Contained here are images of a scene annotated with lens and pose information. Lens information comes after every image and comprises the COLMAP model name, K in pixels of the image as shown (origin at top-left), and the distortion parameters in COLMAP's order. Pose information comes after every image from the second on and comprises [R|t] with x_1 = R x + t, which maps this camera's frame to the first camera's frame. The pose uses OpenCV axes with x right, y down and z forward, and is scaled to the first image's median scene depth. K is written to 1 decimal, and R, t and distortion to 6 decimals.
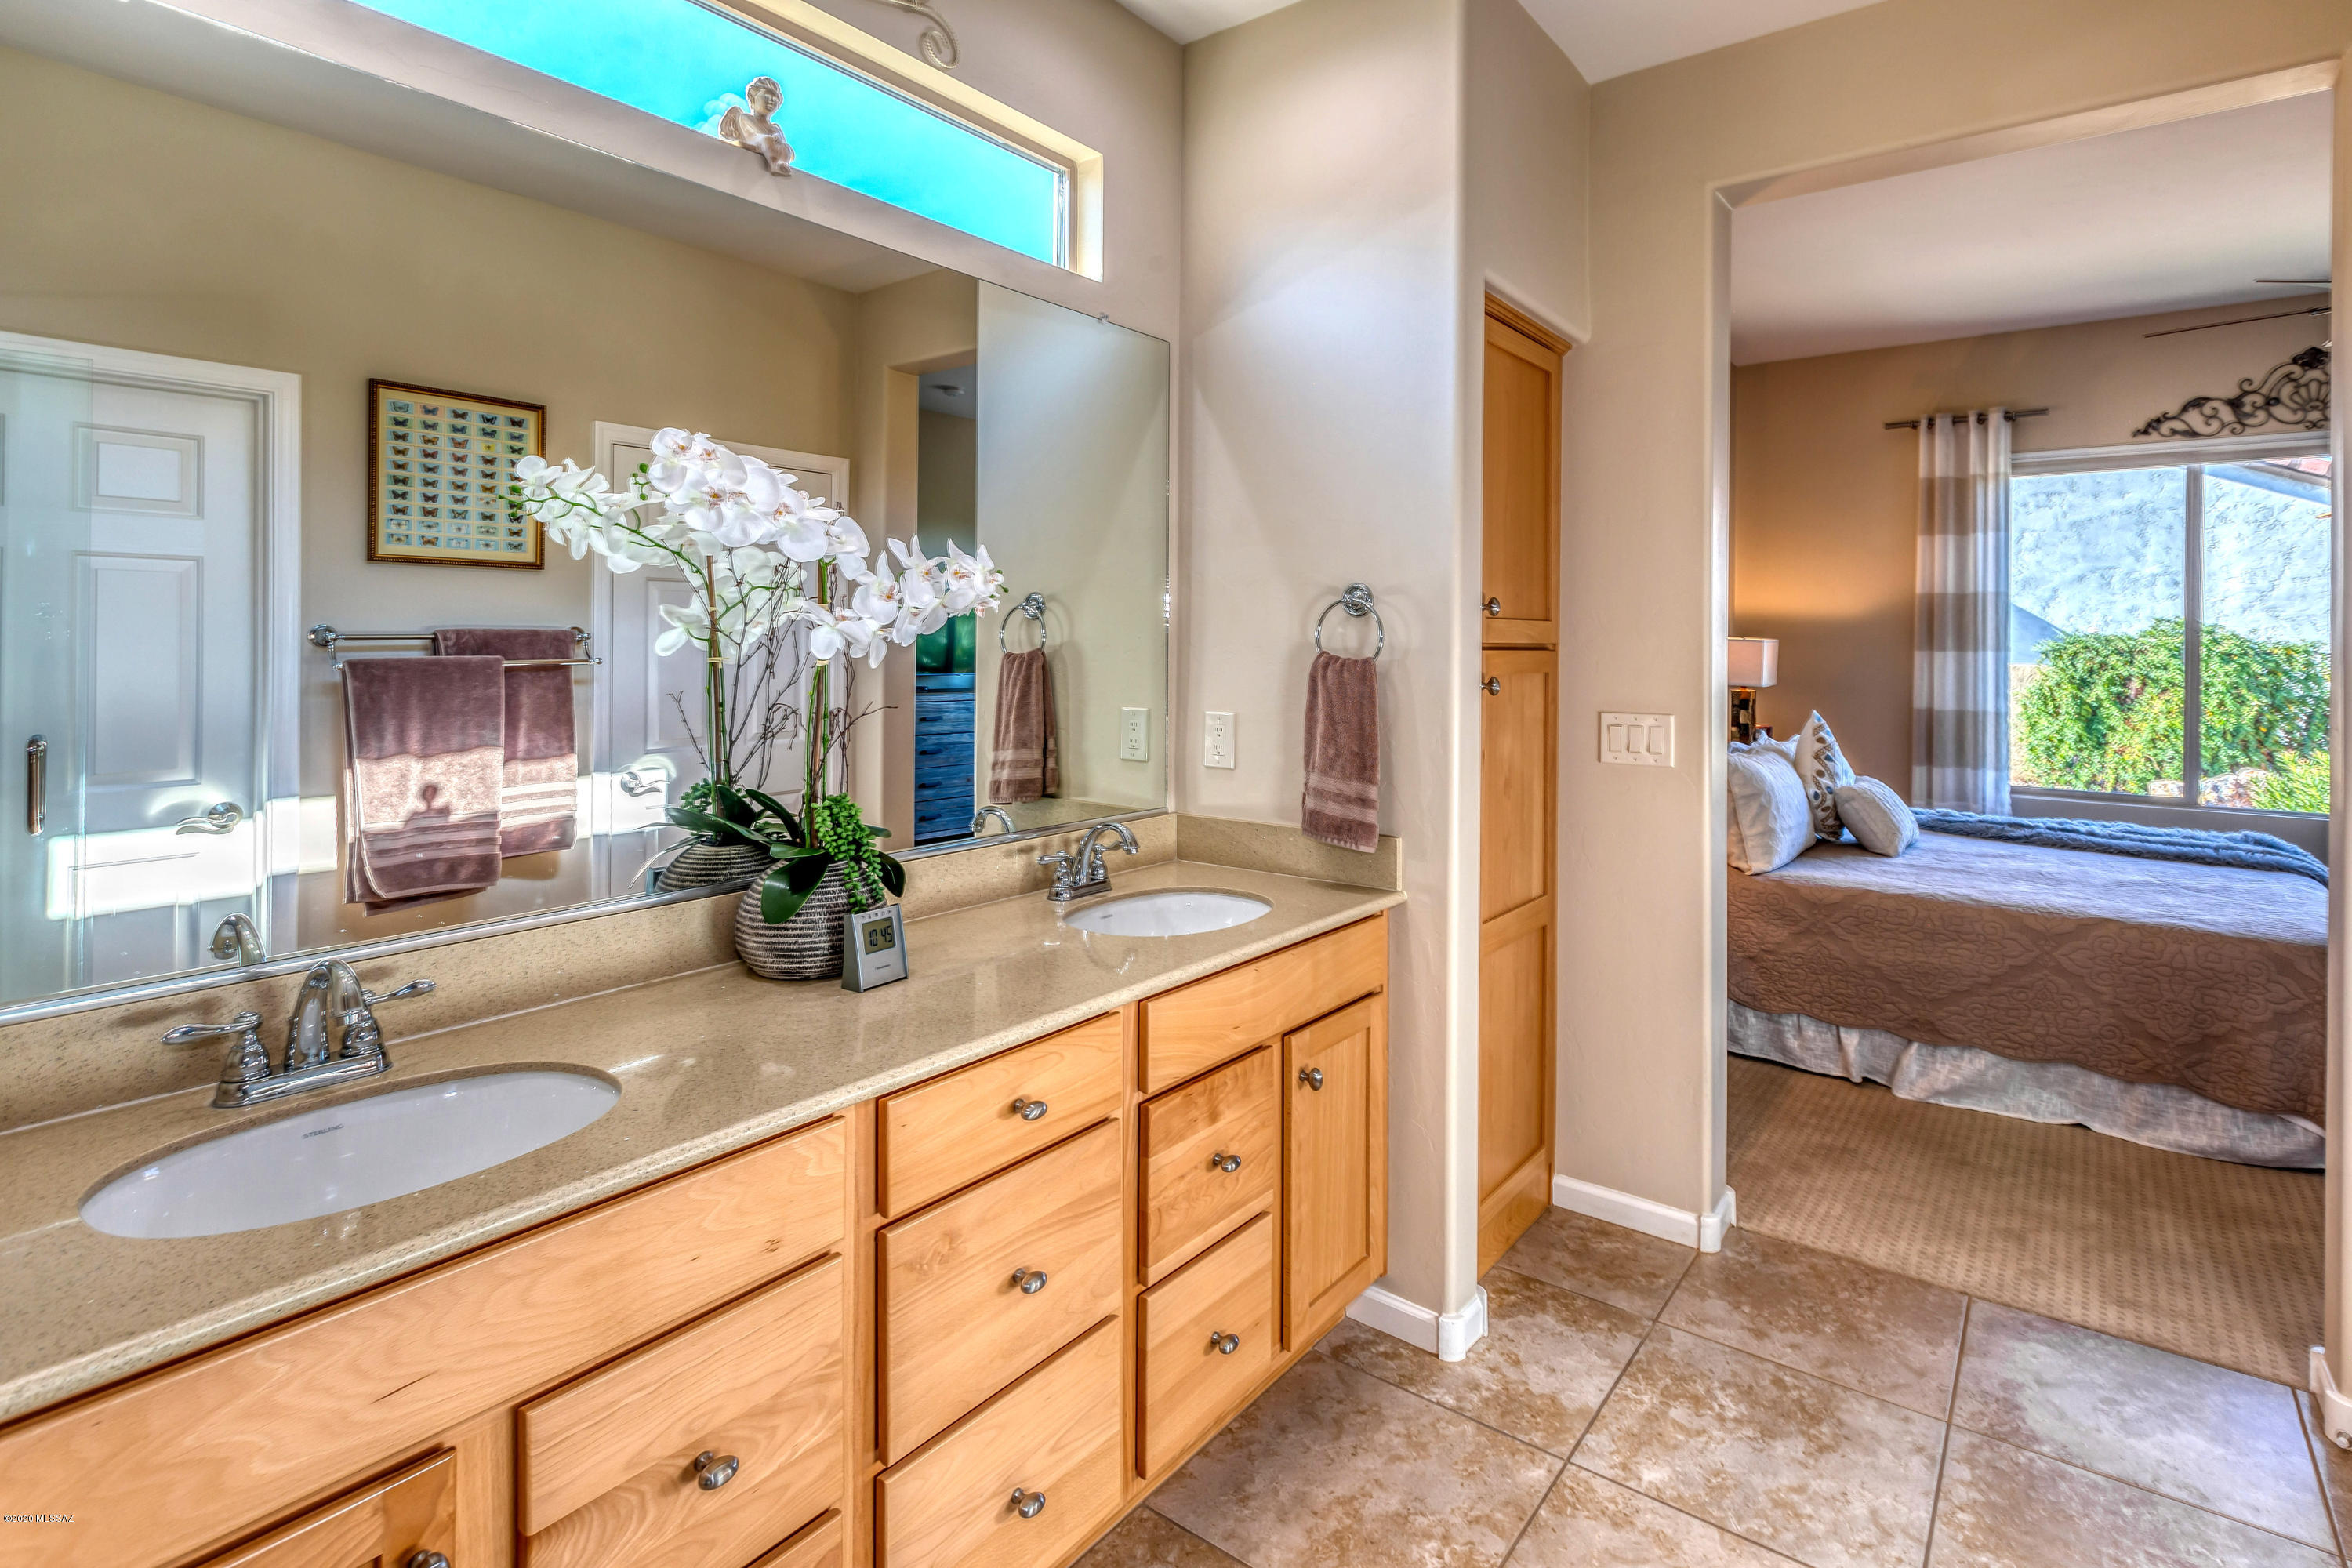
lens RADIAL K [[1125.1, 0, 1245.4], [0, 1125.1, 649.2], [0, 0, 1]] dist [-0.031038, -0.000894]
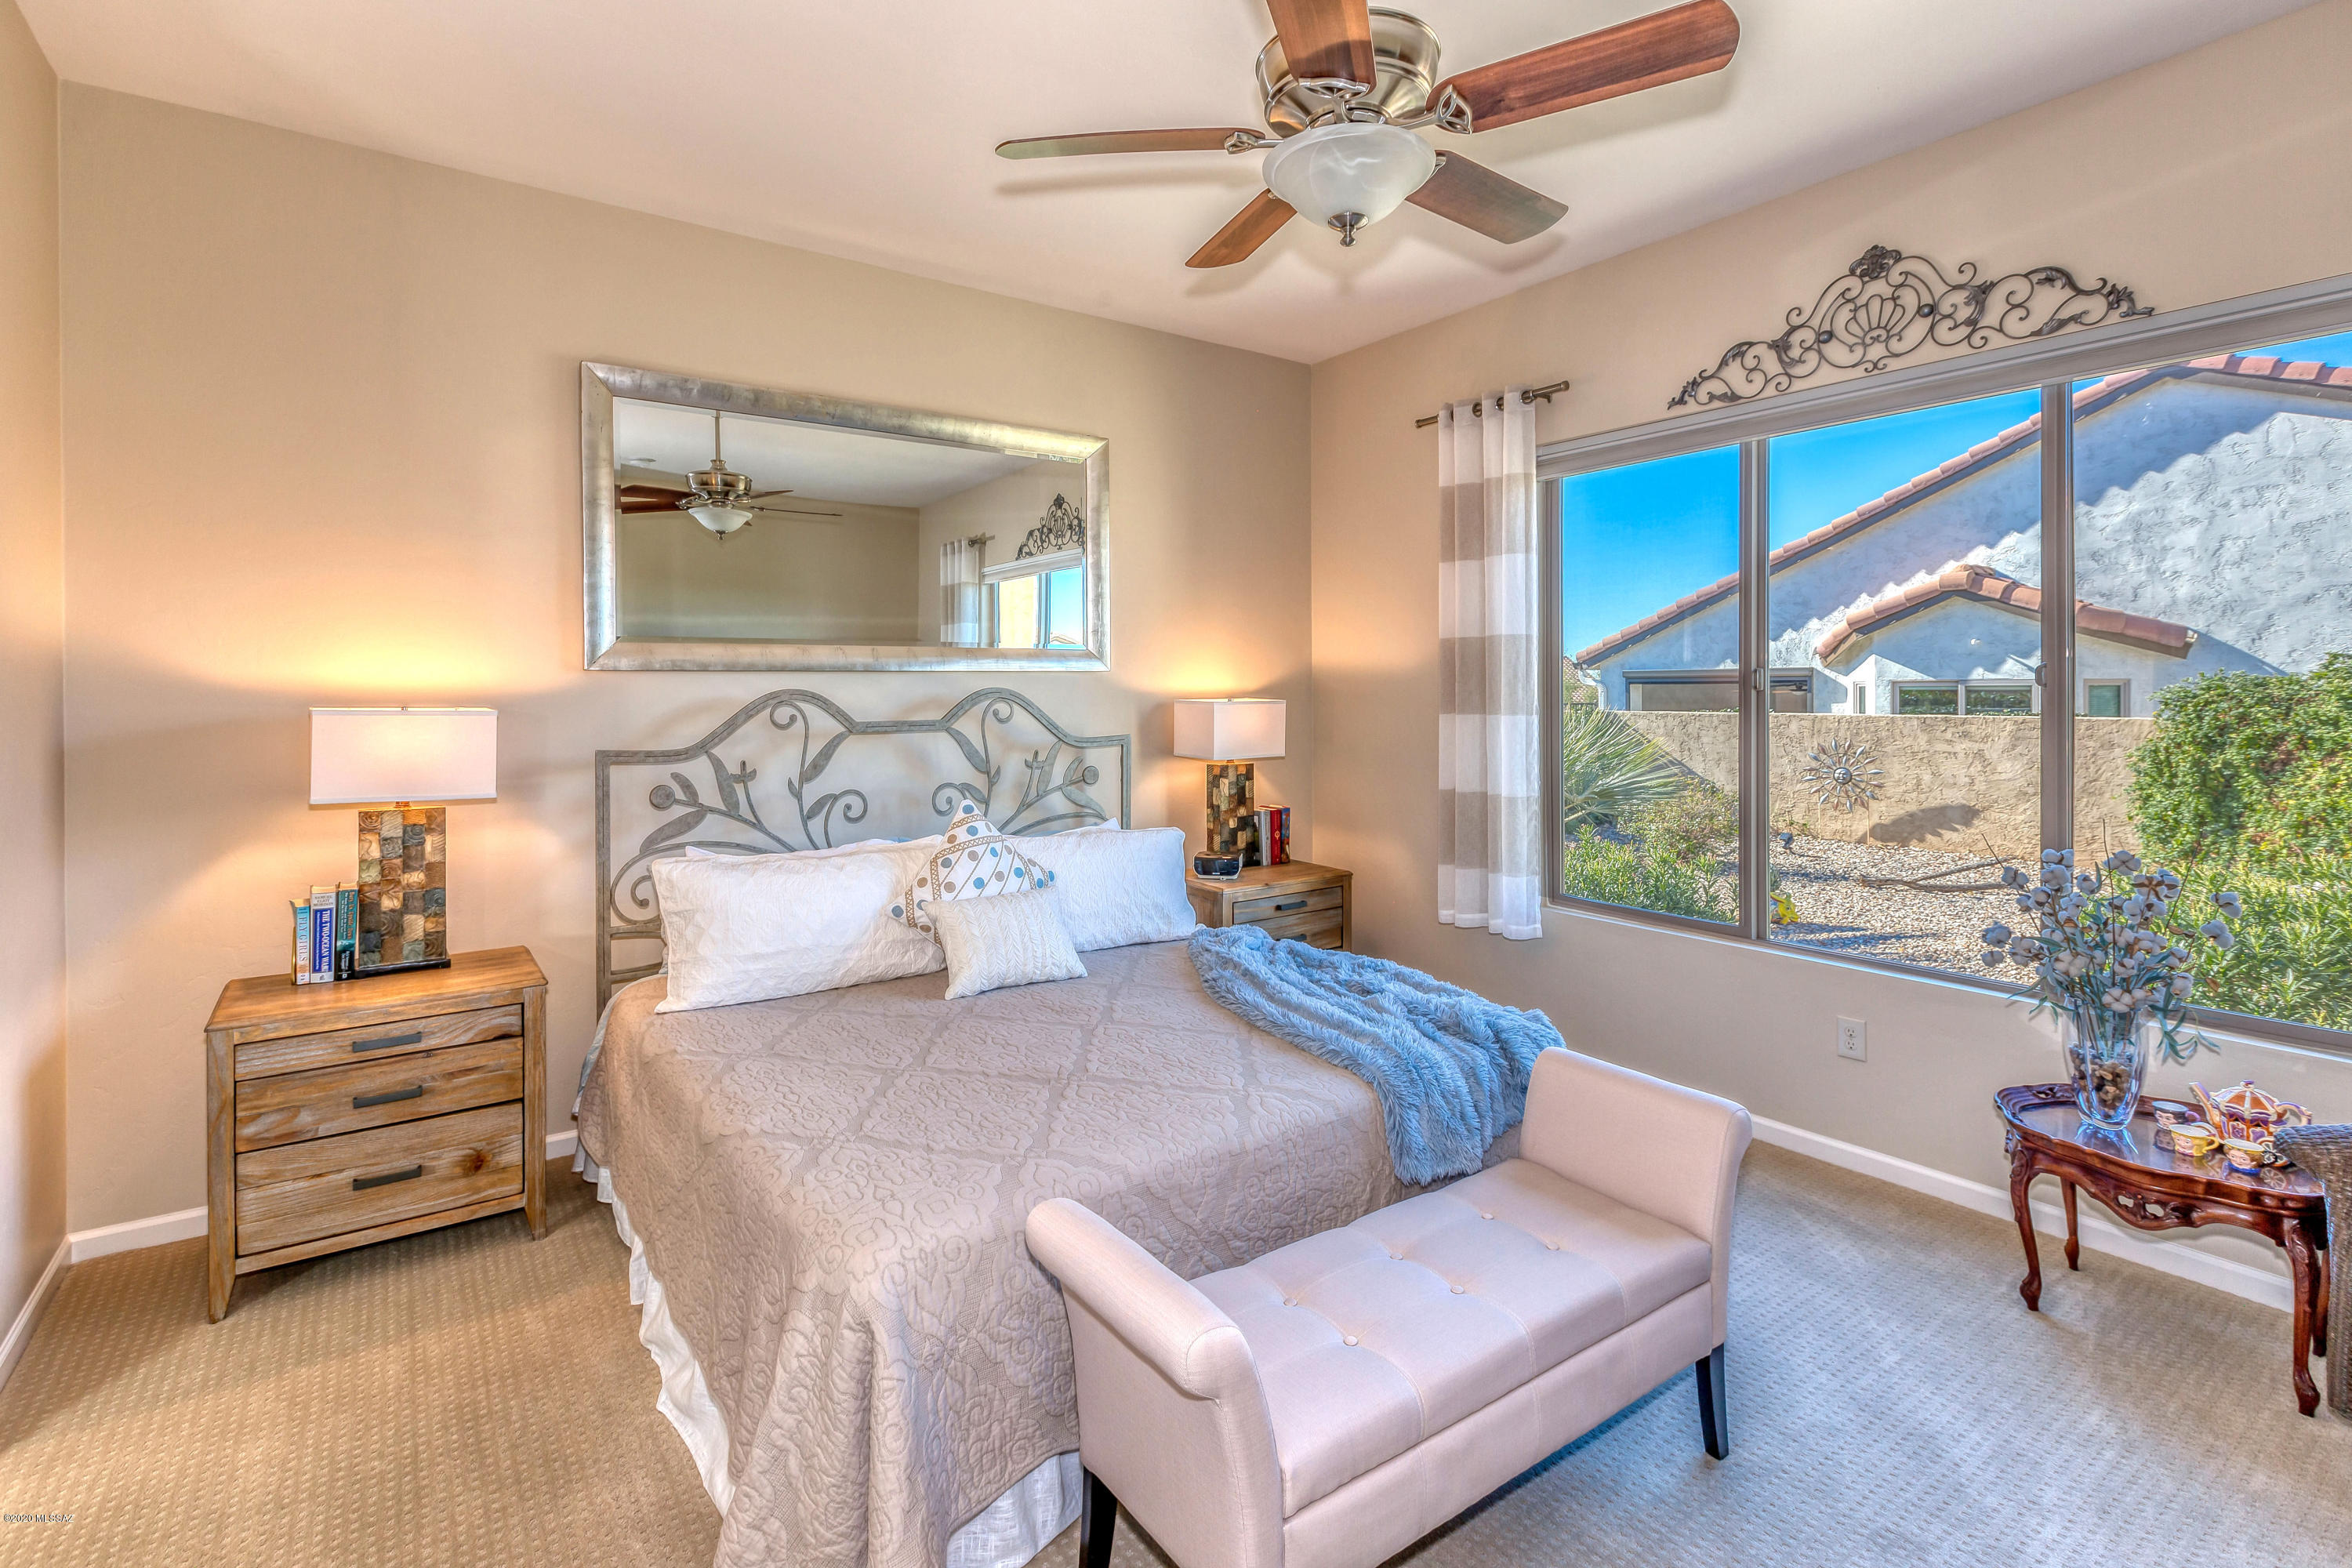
lens RADIAL K [[1125.1, 0, 1207.1], [0, 1125.1, 702.6], [0, 0, 1]] dist [-0.031038, -0.000894]
pose [[0.955204, -0.009864, -0.295785, 0.347640], [0.010812, 0.999940, 0.001569, -0.005136], [0.295752, -0.004697, 0.955253, 0.110797]]
